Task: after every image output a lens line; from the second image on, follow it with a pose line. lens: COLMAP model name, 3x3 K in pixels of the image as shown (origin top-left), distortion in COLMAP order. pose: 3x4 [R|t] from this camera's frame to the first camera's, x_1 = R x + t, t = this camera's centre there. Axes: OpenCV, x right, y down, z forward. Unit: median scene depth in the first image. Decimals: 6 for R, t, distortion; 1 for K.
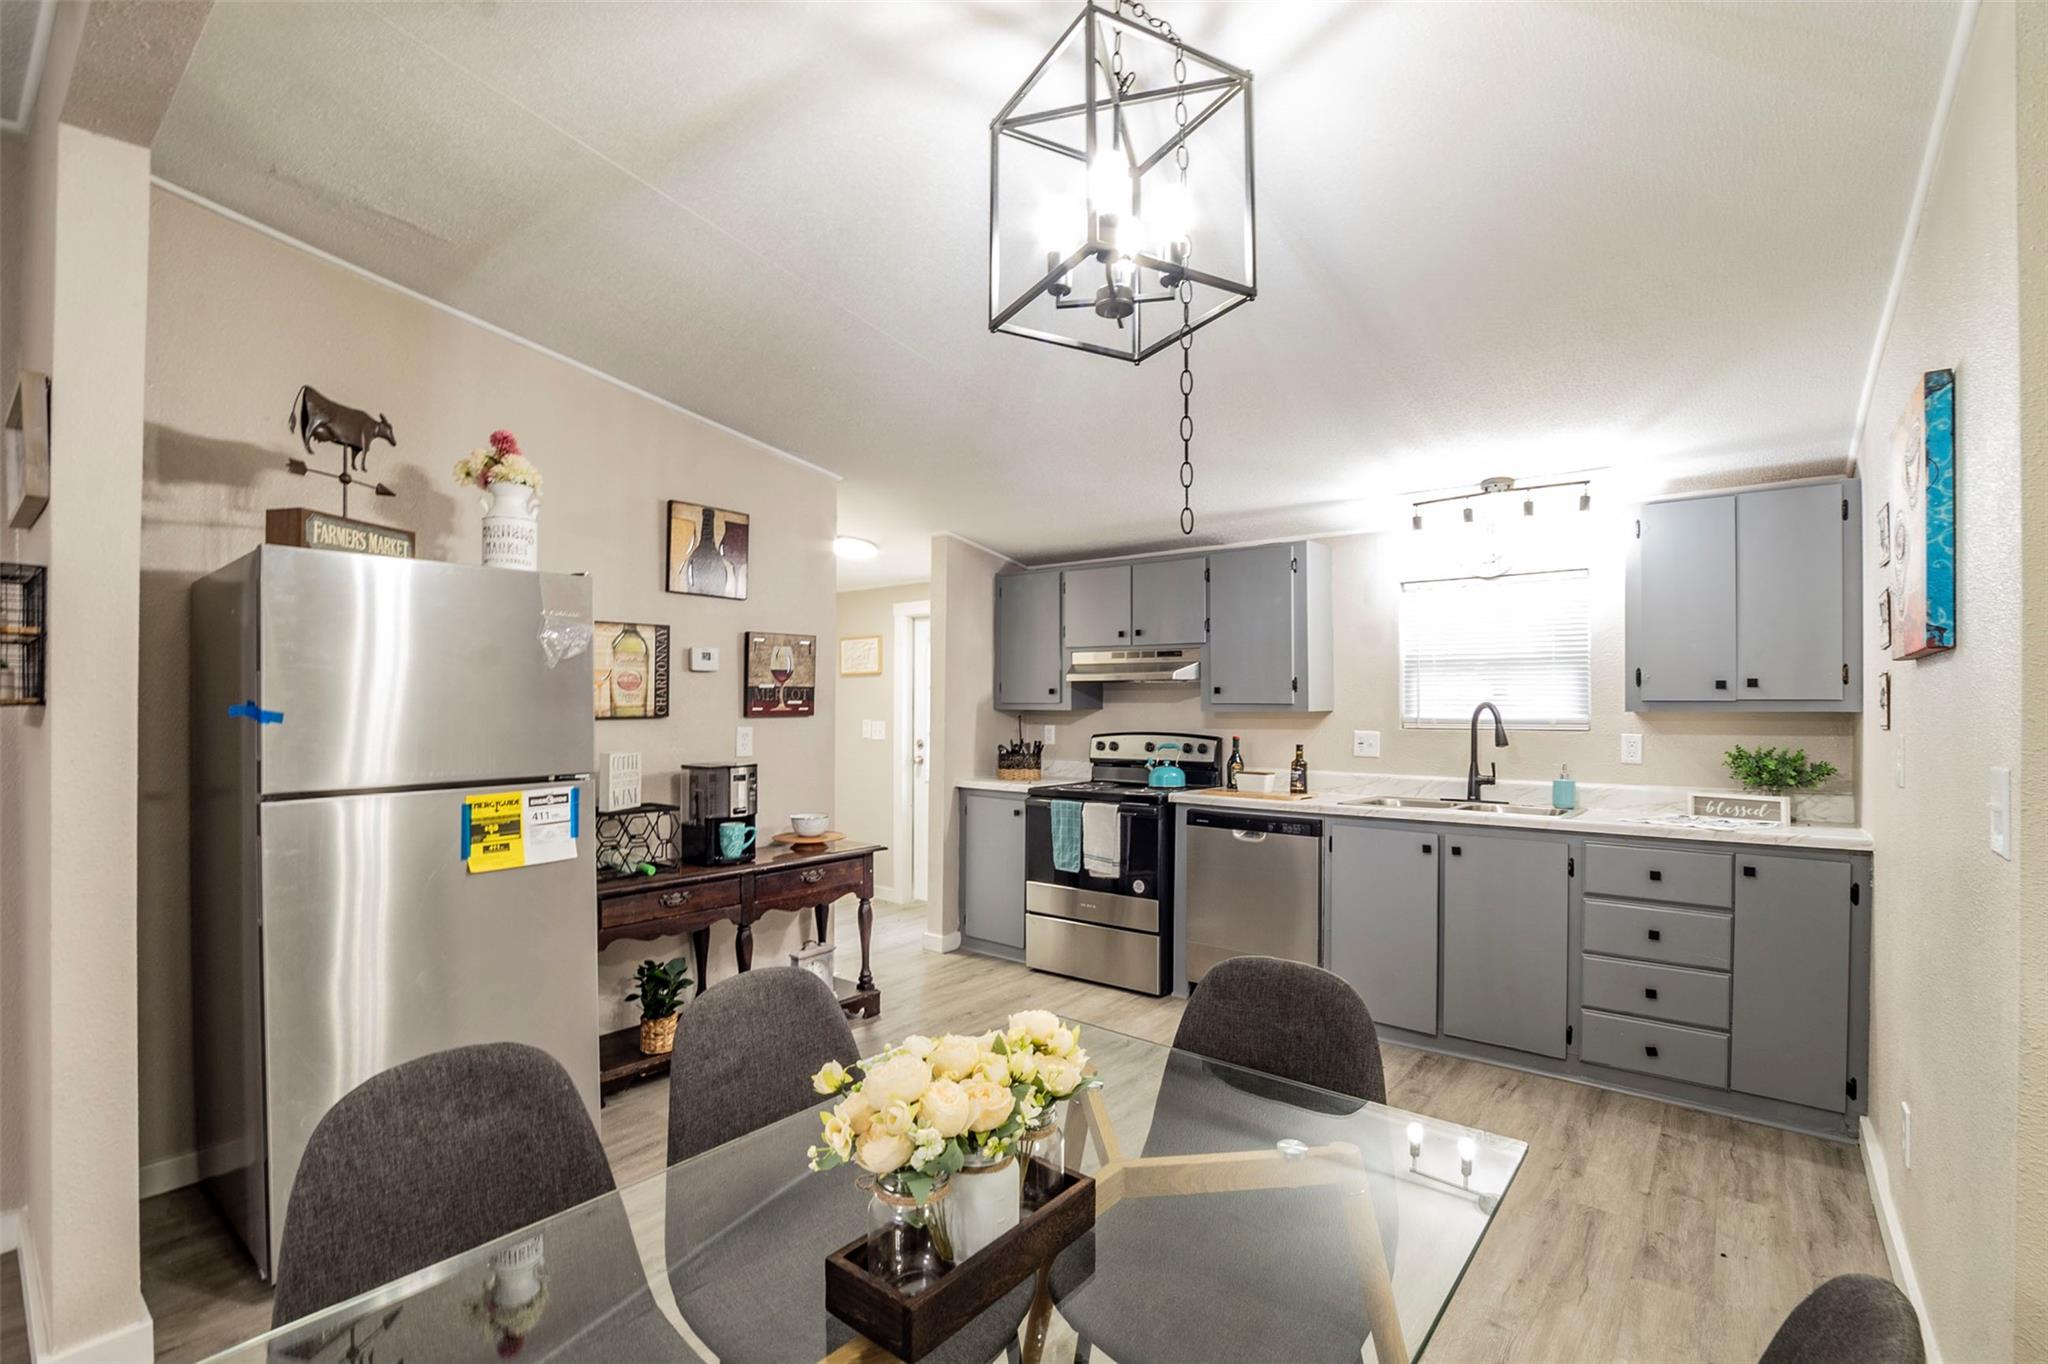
lens RADIAL K [[927.5, 0, 1028.5], [0, 927.5, 701.3], [0, 0, 1]] dist [-0.033890, 0.000464]
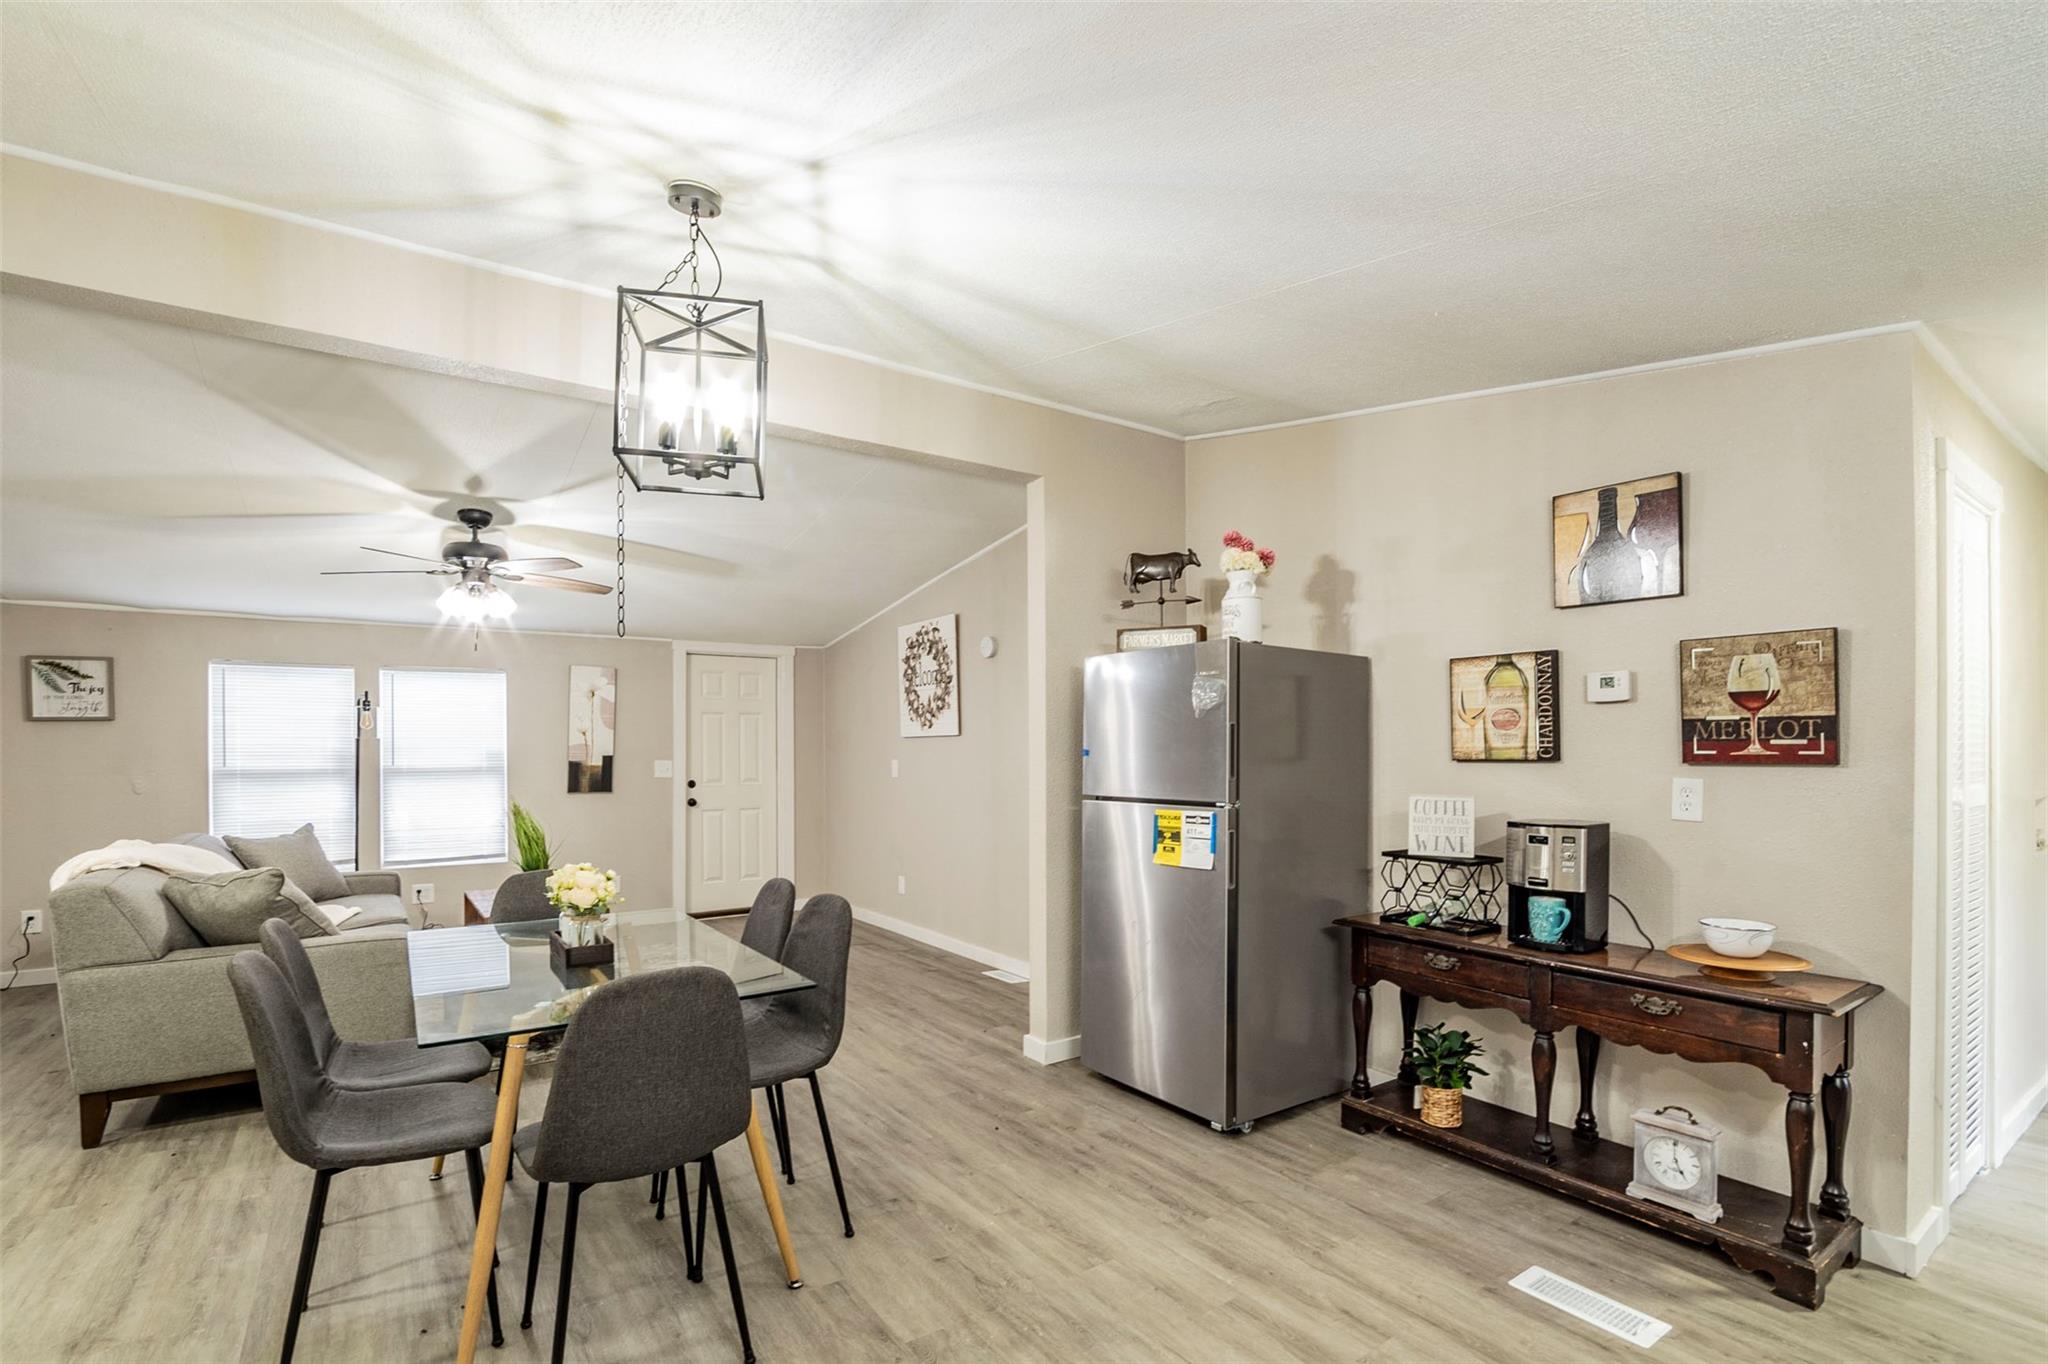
lens RADIAL K [[963.9, 0, 1014.2], [0, 963.9, 748.8], [0, 0, 1]] dist [-0.014468, 0.000245]
pose [[-0.297577, 0.000417, -0.954698, 0.554207], [0.001875, 0.999998, -0.000148, 0.005307], [0.954696, -0.001834, -0.297578, 0.767085]]
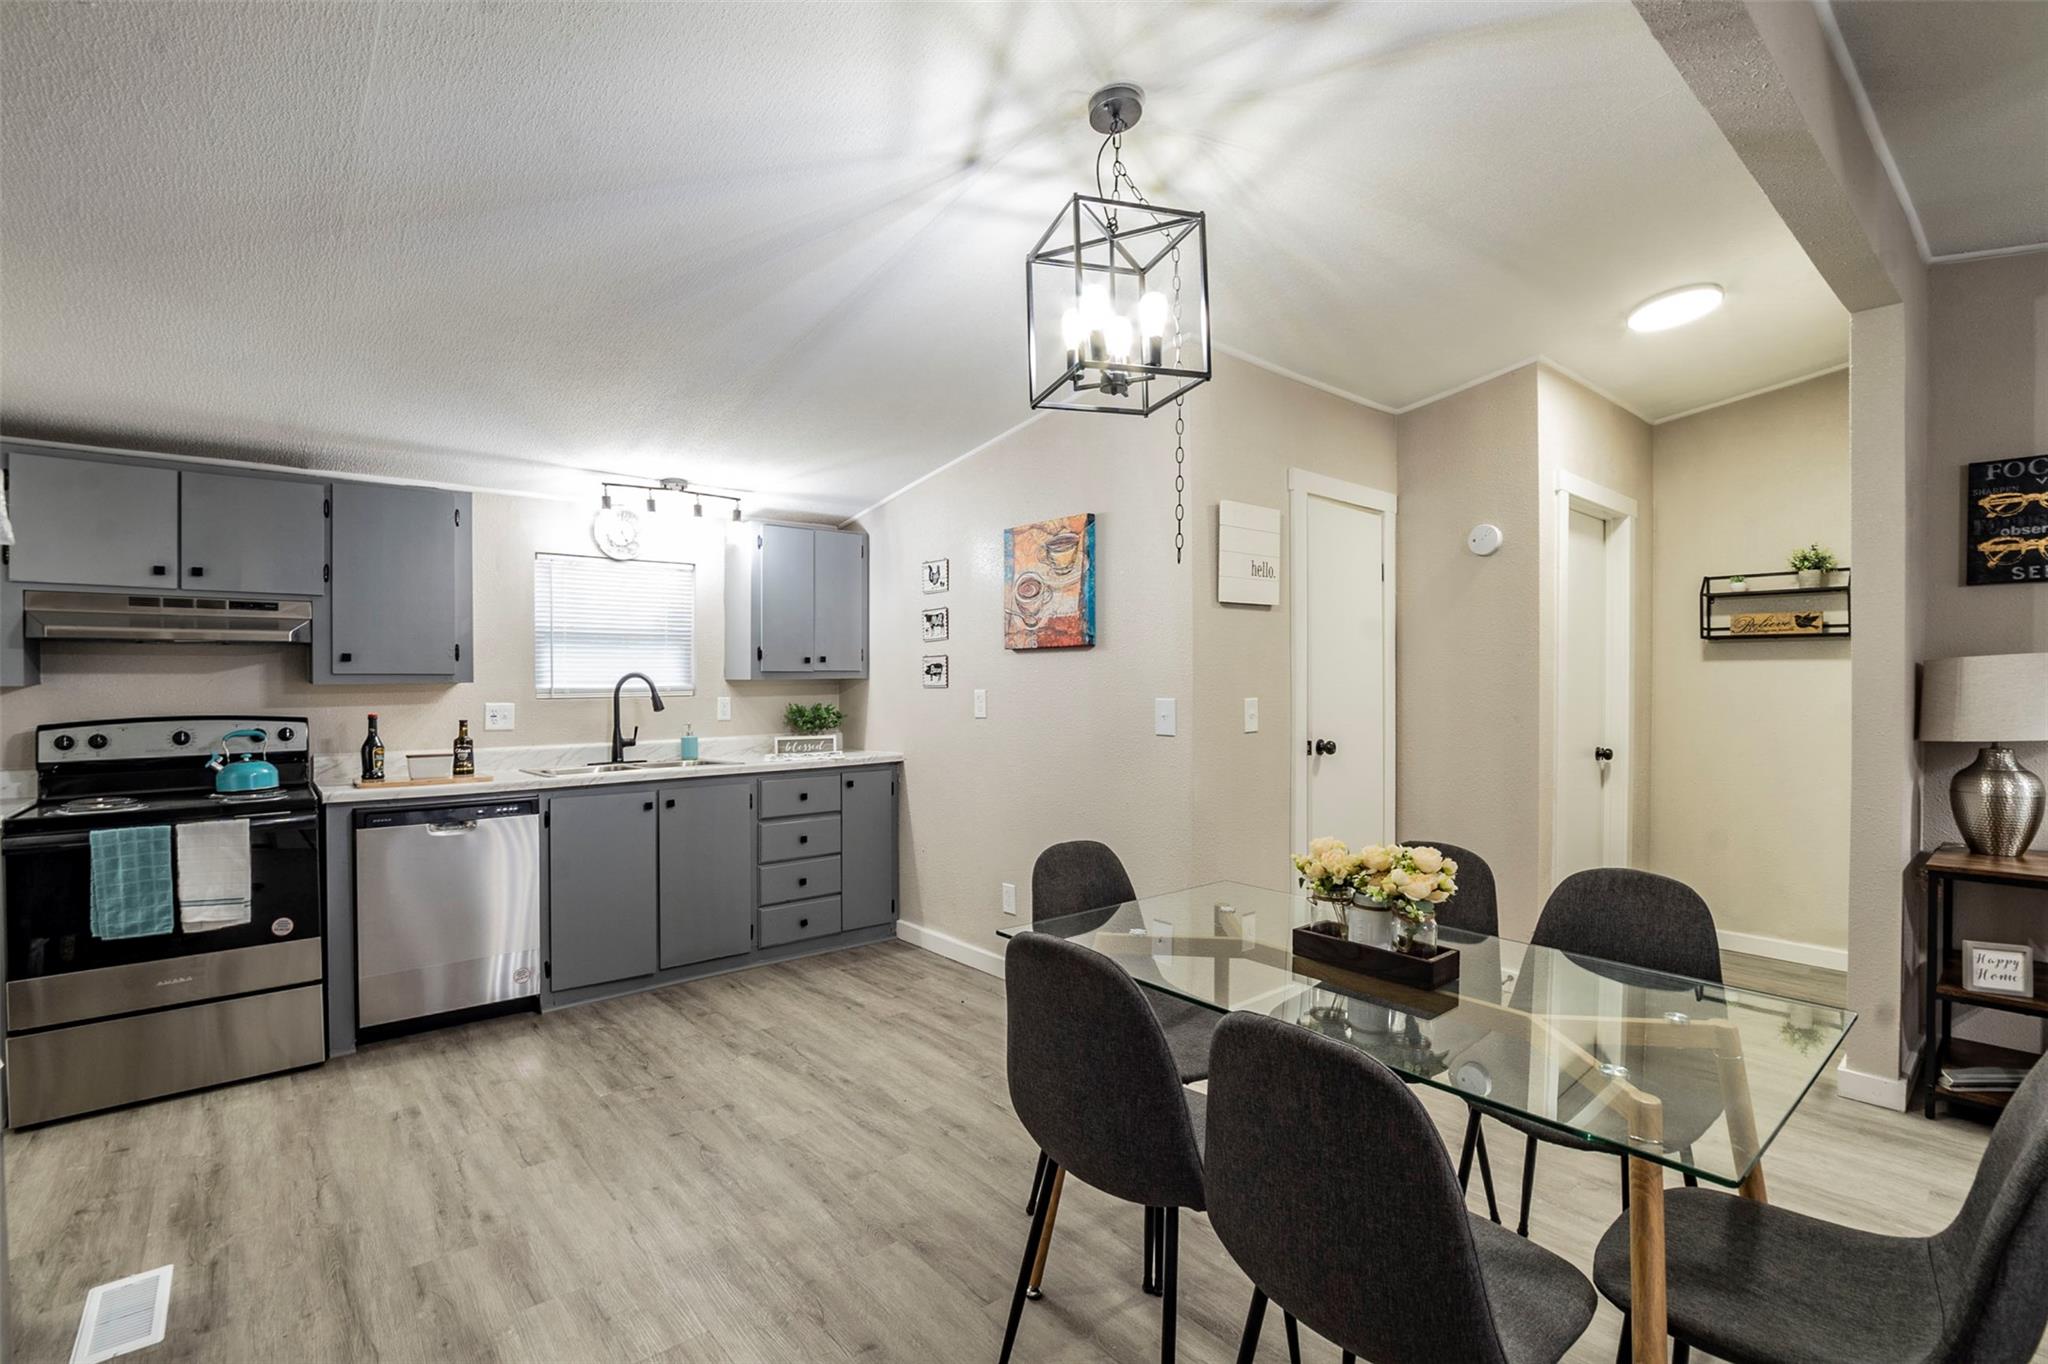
lens RADIAL K [[907.6, 0, 1026.9], [0, 907.6, 688.3], [0, 0, 1]] dist [-0.080315, 0.020787]
pose [[0.171226, -0.015072, 0.985117, -0.507282], [0.000464, 0.999884, 0.015218, 0.004021], [-0.985232, -0.002148, 0.171213, 0.356591]]
